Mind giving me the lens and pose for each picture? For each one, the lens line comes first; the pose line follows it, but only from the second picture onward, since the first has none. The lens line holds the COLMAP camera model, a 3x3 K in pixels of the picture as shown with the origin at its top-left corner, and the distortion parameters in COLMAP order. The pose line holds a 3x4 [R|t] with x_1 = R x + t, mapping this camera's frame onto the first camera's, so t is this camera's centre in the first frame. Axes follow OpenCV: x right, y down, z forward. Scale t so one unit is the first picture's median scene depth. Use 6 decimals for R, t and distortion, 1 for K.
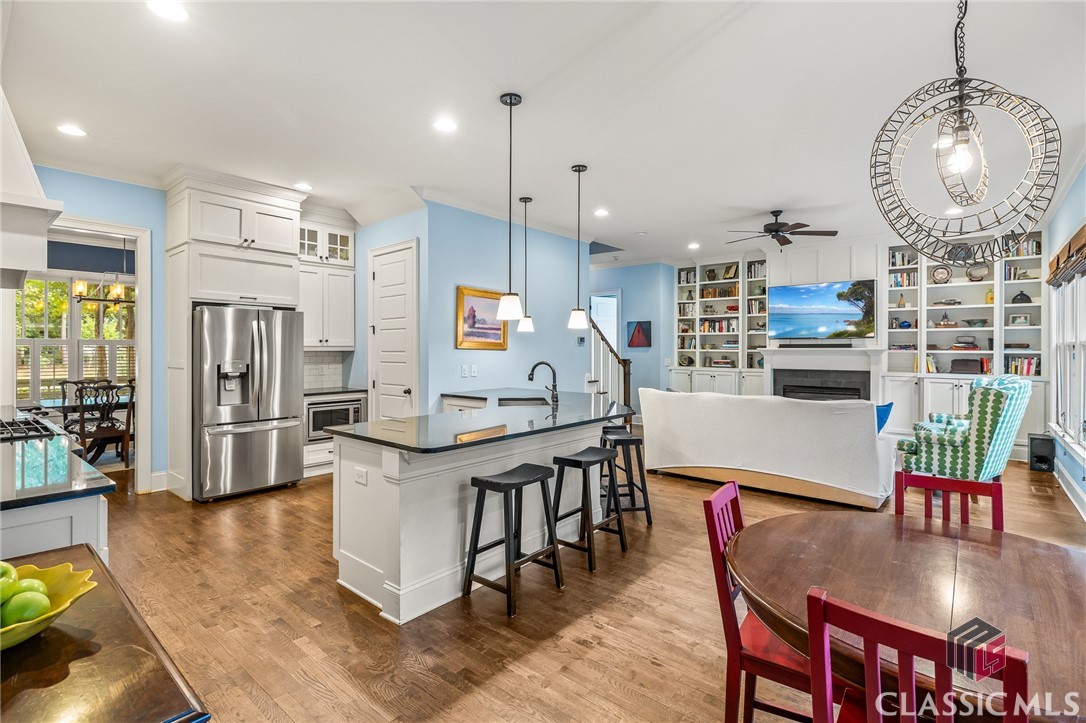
lens RADIAL K [[512.8, 0, 537.0], [0, 512.8, 347.3], [0, 0, 1]] dist [0.000234, -0.000134]
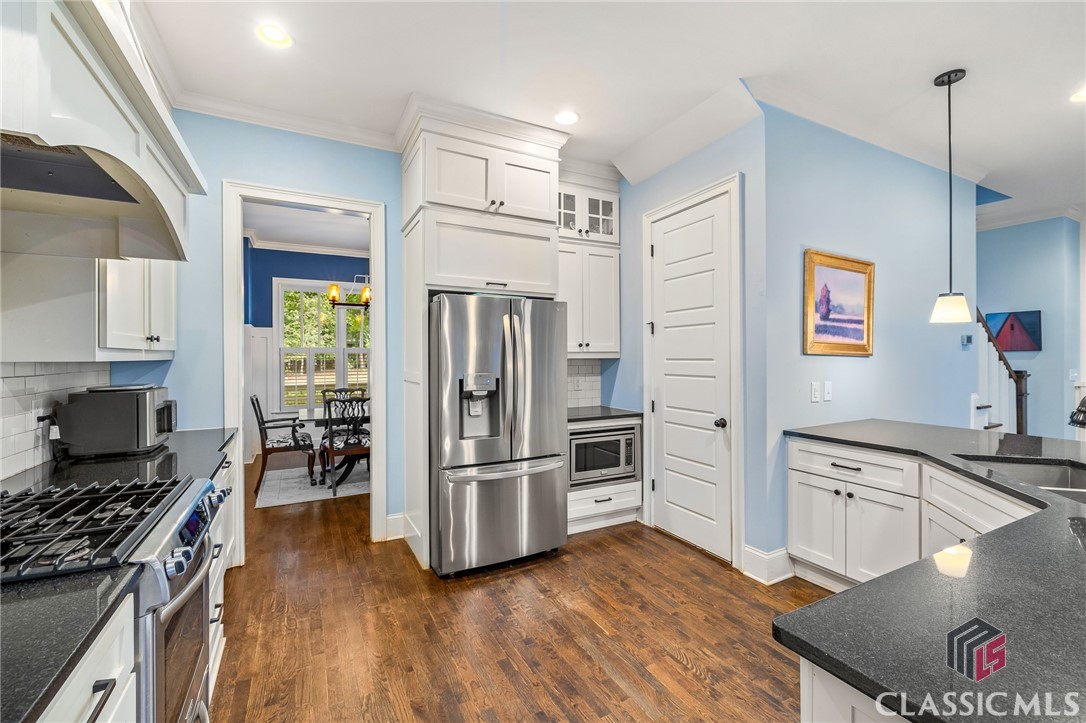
lens RADIAL K [[459.7, 0, 540.8], [0, 459.7, 354.4], [0, 0, 1]] dist [-0.001307, -0.000011]
pose [[0.928658, -0.004895, -0.370906, -0.243844], [0.004767, 0.999988, -0.001262, 0.001775], [0.370907, -0.000596, 0.928670, 0.389748]]
